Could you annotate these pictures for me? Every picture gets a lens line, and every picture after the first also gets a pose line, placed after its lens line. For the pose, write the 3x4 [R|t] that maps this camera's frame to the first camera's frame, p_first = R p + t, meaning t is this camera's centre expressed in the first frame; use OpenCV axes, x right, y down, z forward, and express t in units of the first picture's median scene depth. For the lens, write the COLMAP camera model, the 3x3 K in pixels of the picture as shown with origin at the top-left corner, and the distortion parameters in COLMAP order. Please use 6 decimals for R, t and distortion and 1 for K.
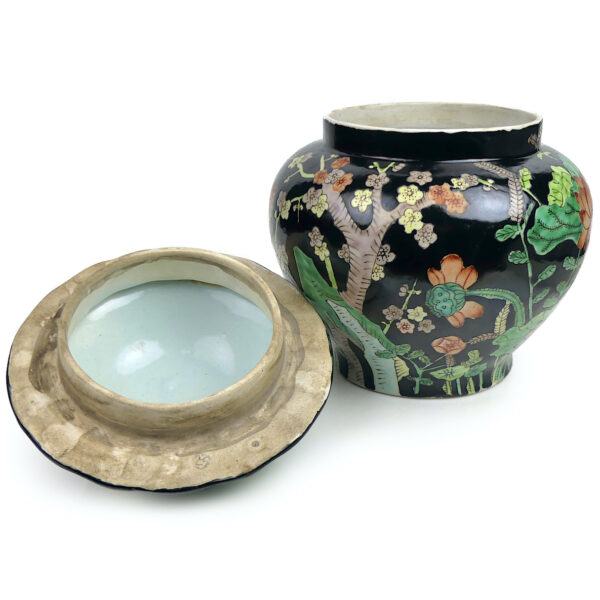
lens RADIAL K [[850.9, 0, 300.0], [0, 850.9, 300.0], [0, 0, 1]] dist [-0.006053, 0.015949]
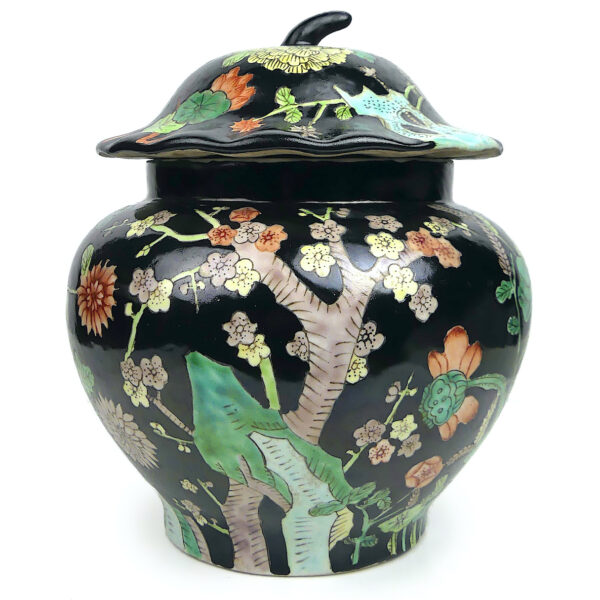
lens RADIAL K [[959.1, 0, 300.0], [0, 959.1, 300.0], [0, 0, 1]] dist [-0.020408, -0.022489]
pose [[0.826602, -0.066953, 0.558789, -0.338887], [0.178628, 0.972770, -0.147685, 0.015532], [-0.533686, 0.221892, 0.816054, 0.425896]]
